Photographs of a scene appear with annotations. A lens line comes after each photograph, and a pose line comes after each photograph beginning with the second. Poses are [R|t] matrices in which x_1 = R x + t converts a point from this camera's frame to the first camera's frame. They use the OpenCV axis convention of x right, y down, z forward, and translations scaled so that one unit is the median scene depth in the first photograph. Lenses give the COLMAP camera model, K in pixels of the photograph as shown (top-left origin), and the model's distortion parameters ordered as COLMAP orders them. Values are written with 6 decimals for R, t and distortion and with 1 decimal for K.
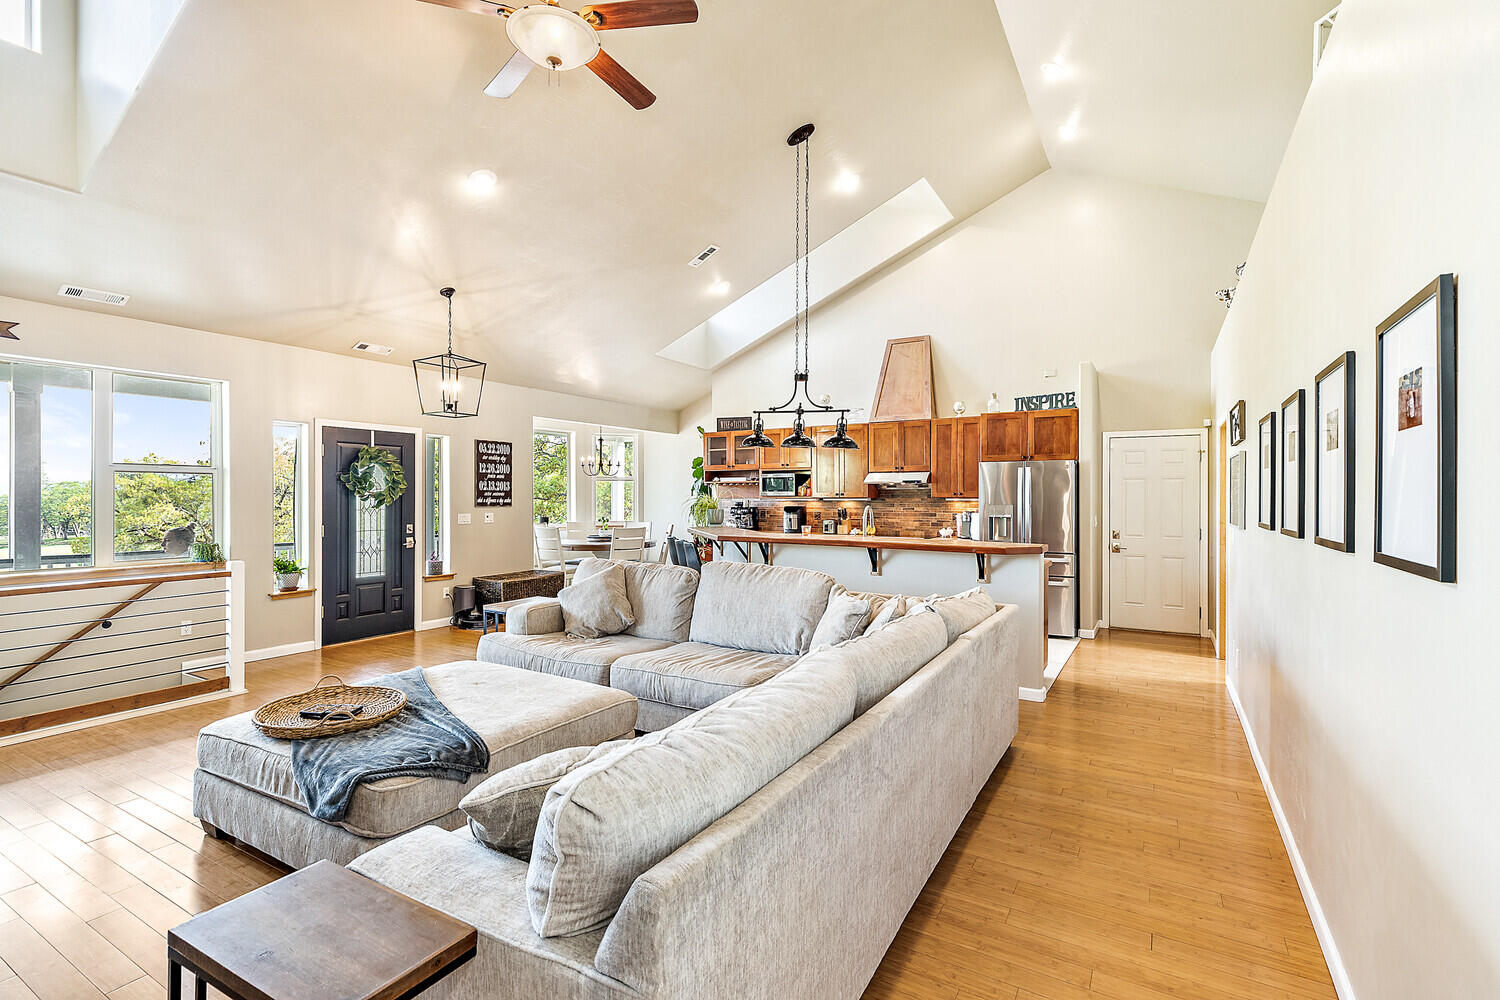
lens RADIAL K [[679.2, 0, 756.4], [0, 679.2, 494.7], [0, 0, 1]] dist [0.010474, -0.001041]
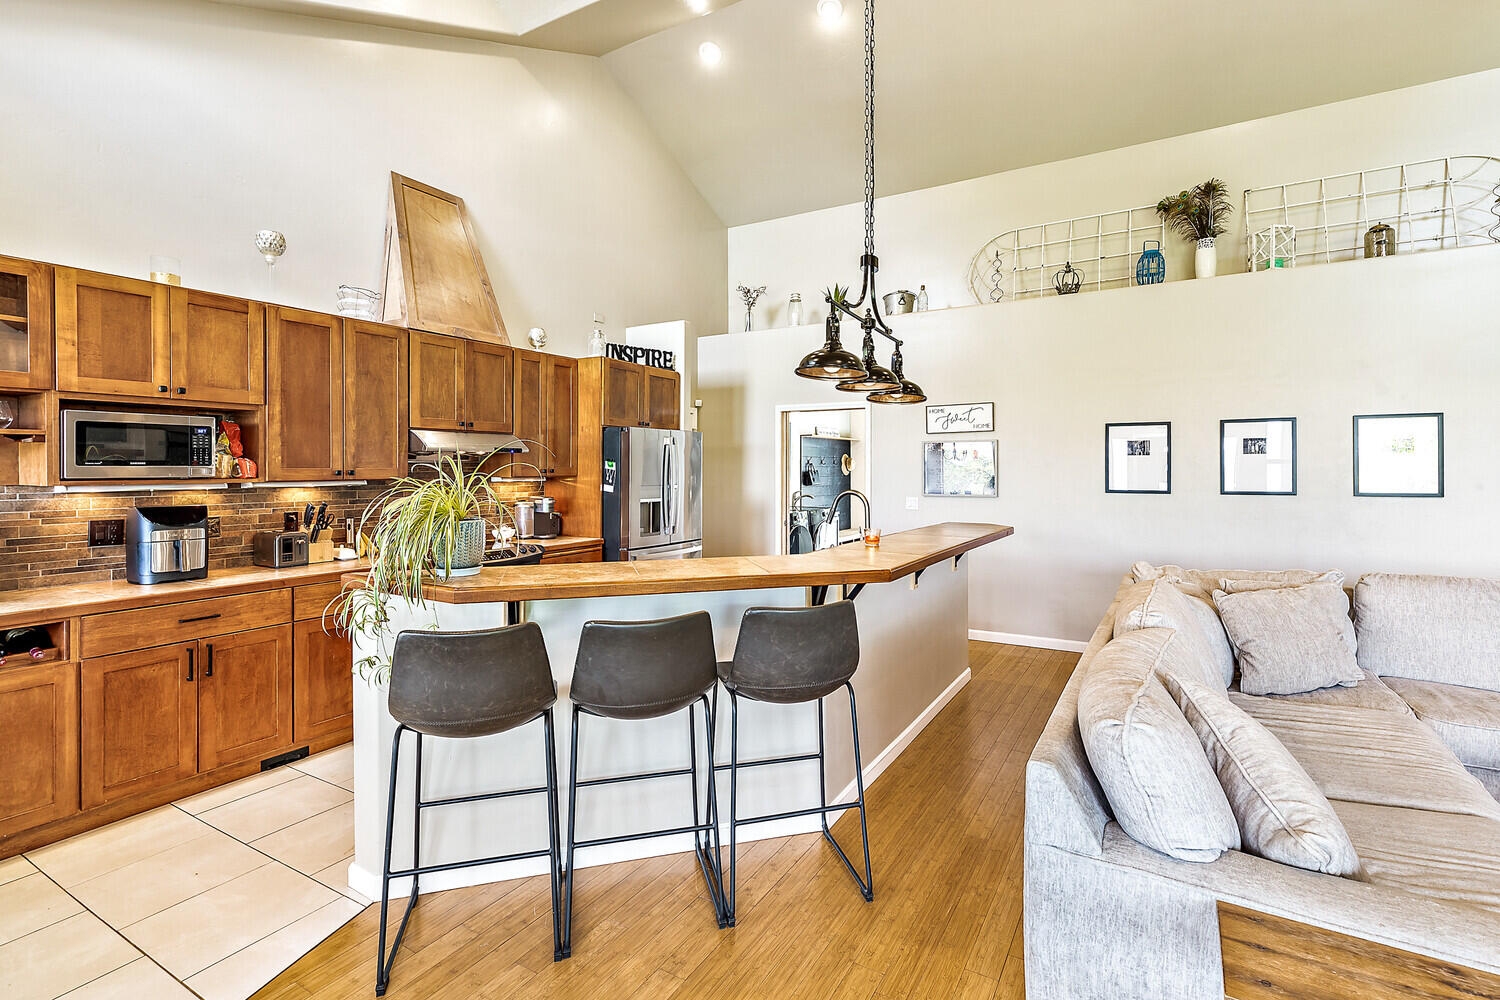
lens RADIAL K [[693.7, 0, 767.7], [0, 693.7, 469.3], [0, 0, 1]] dist [0.001427, -0.000612]
pose [[-0.006683, -0.001118, 0.999977, -0.402246], [0.000267, 0.999999, 0.001120, -0.004018], [-0.999978, 0.000275, -0.006683, 0.873236]]
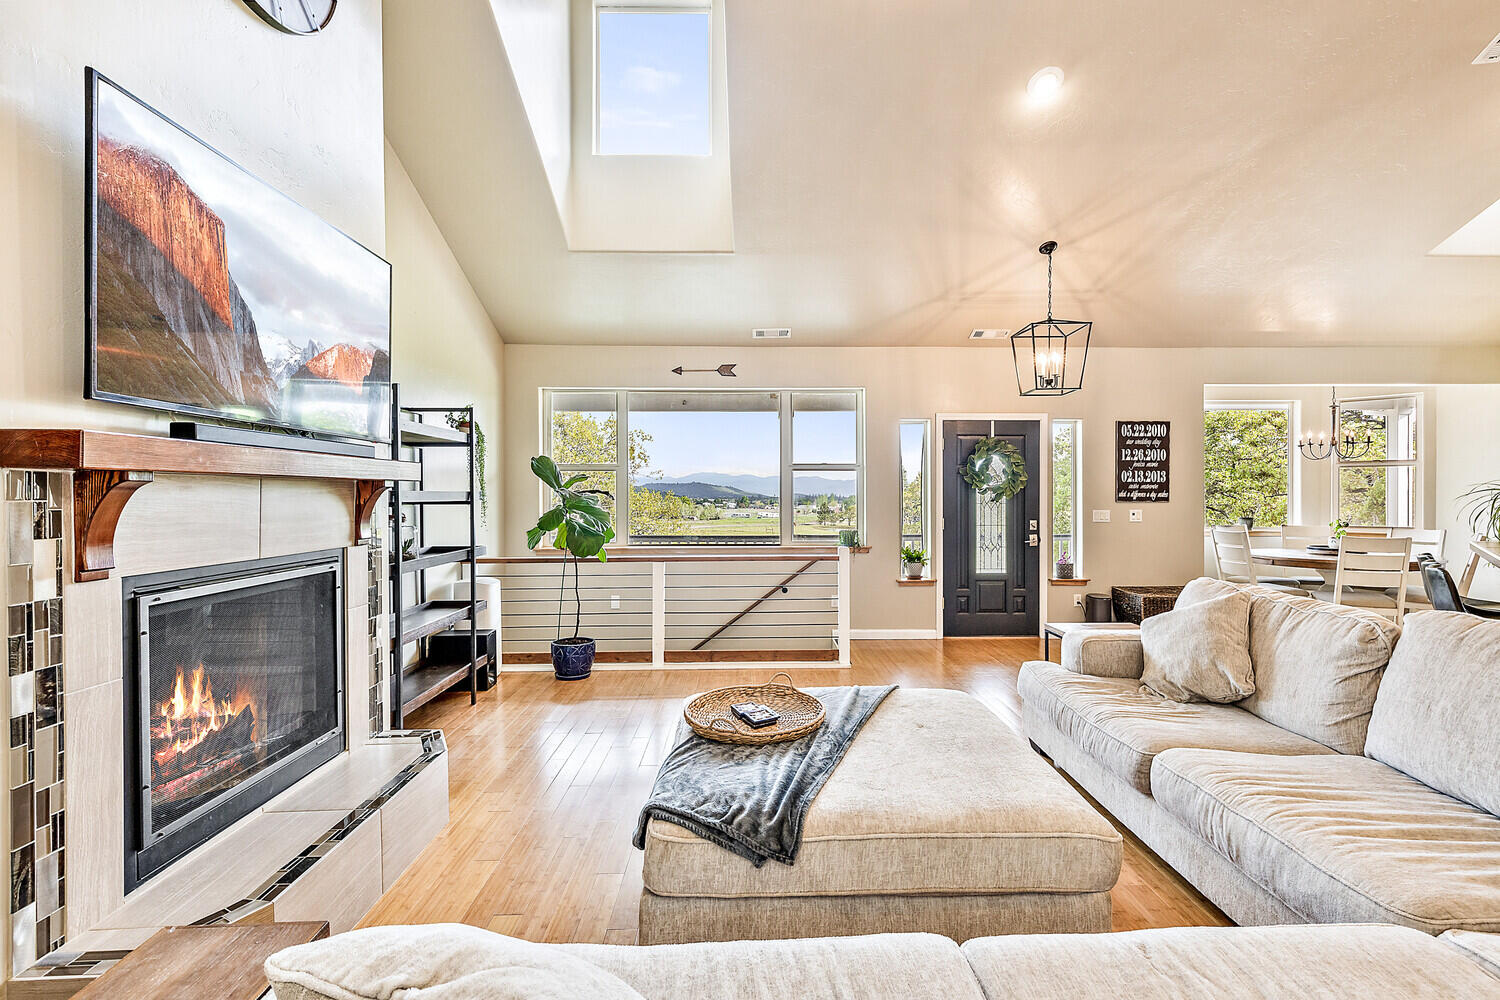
lens RADIAL K [[679.2, 0, 760.7], [0, 679.2, 498.0], [0, 0, 1]] dist [0.010474, -0.001041]
pose [[0.528465, 0.004071, -0.848945, 0.069393], [0.003158, 0.999972, 0.006761, 0.006848], [0.848949, -0.006254, 0.528438, 0.214258]]
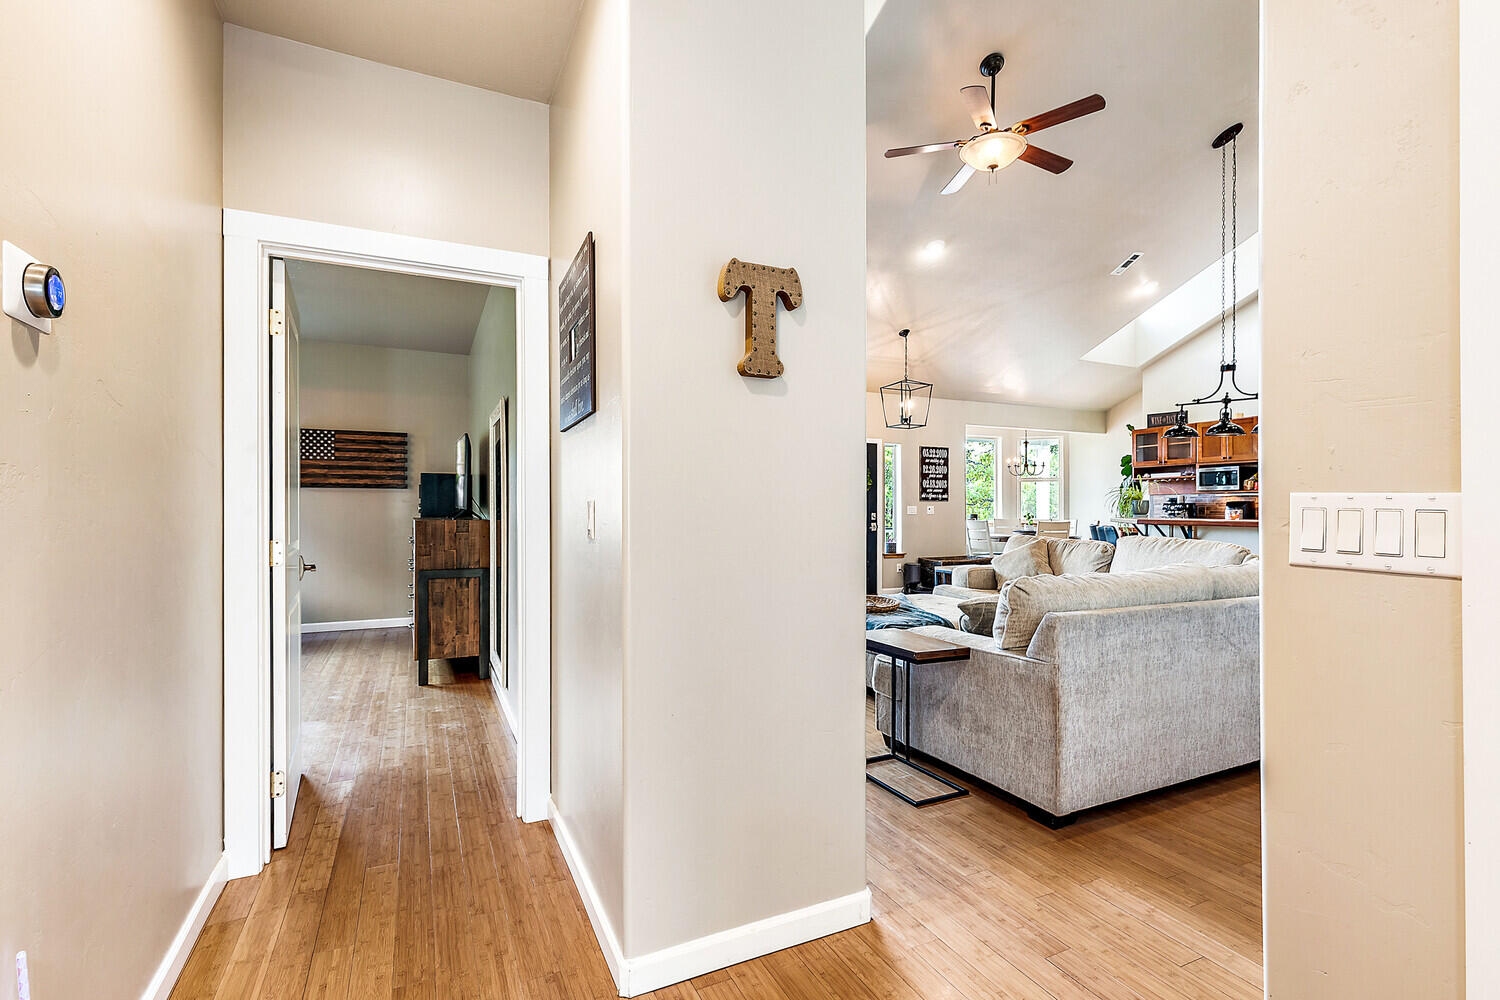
lens RADIAL K [[693.7, 0, 758.9], [0, 693.7, 503.5], [0, 0, 1]] dist [0.001427, -0.000612]
pose [[0.829954, -0.002106, -0.557828, 0.050328], [-0.001508, 0.999981, -0.006019, 0.034298], [0.557830, 0.005836, 0.829935, -0.227371]]
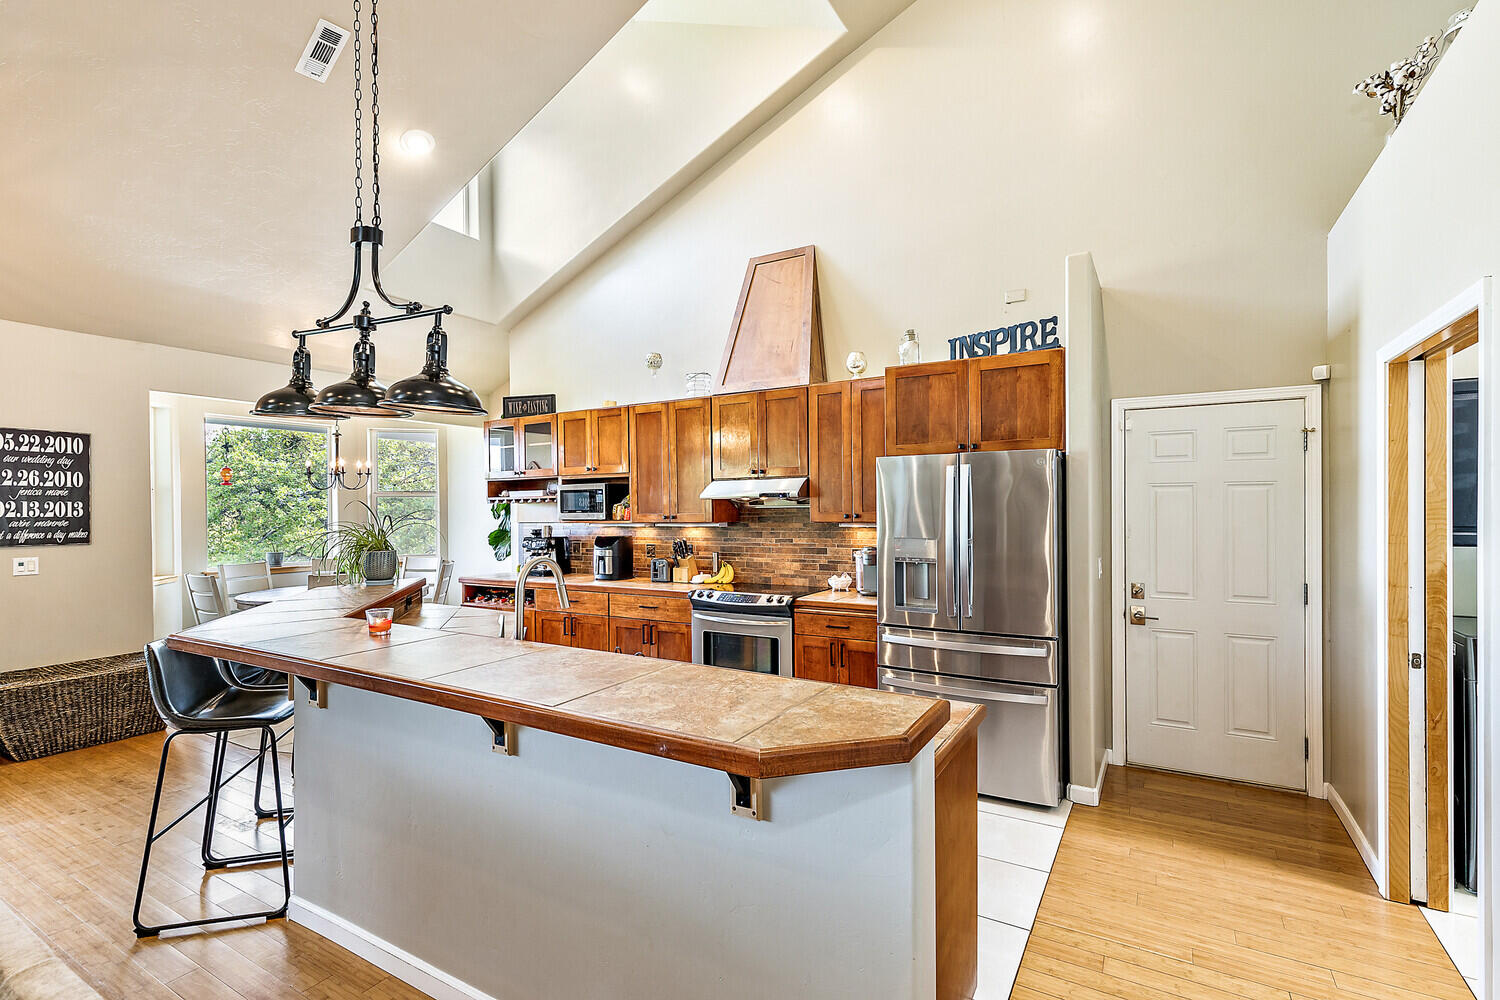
lens RADIAL K [[679.2, 0, 759.2], [0, 679.2, 511.5], [0, 0, 1]] dist [0.010474, -0.001041]
pose [[0.999924, -0.009251, 0.008179, 0.235664], [0.009207, 0.999943, 0.005401, -0.009652], [-0.008229, -0.005326, 0.999952, 0.484510]]
